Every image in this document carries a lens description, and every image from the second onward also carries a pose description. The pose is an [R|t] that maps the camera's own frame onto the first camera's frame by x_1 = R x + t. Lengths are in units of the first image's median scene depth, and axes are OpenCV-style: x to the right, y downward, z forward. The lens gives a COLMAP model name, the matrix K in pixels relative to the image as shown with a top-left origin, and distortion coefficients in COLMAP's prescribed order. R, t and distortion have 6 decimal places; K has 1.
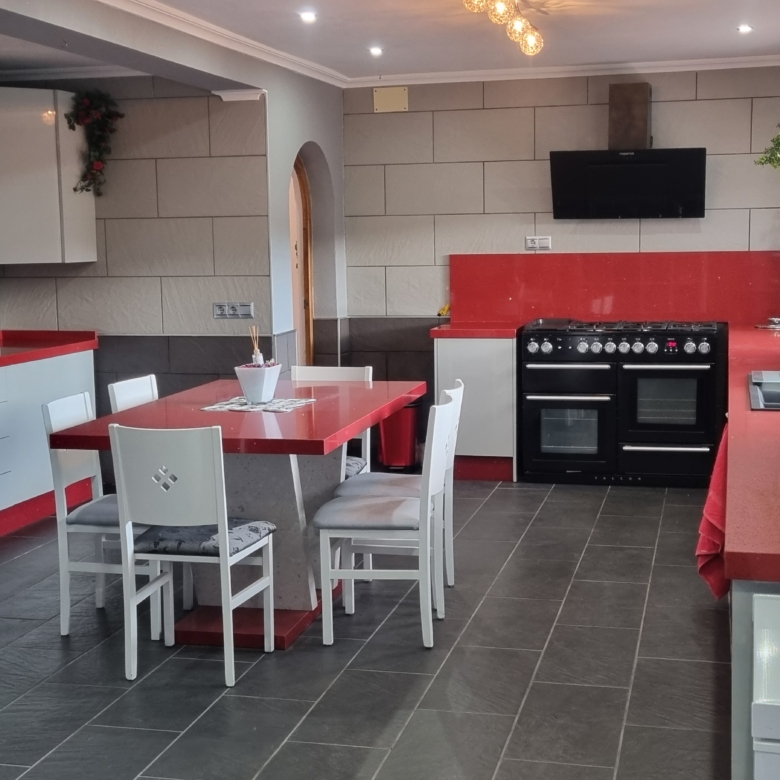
lens RADIAL K [[1311.5, 0, 392.6], [0, 1311.5, 391.3], [0, 0, 1]] dist [0.073938, 0.000000]
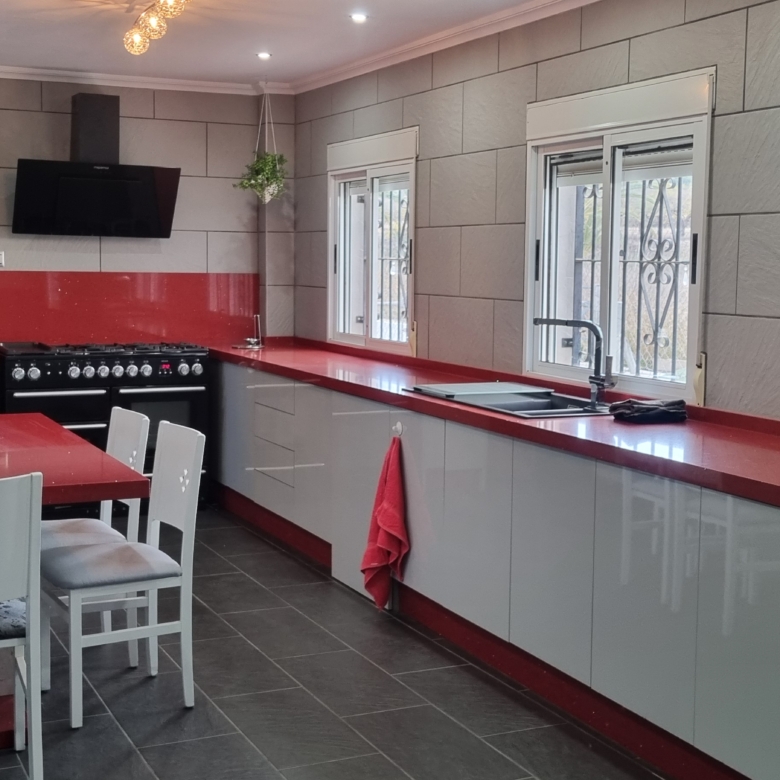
lens RADIAL K [[1311.5, 0, 391.7], [0, 1311.5, 388.3], [0, 0, 1]] dist [0.073938, 0.000000]
pose [[0.782153, -0.035485, 0.622076, -0.261091], [0.050244, 0.998718, -0.006204, -0.004972], [-0.621058, 0.036108, 0.782933, 0.132448]]
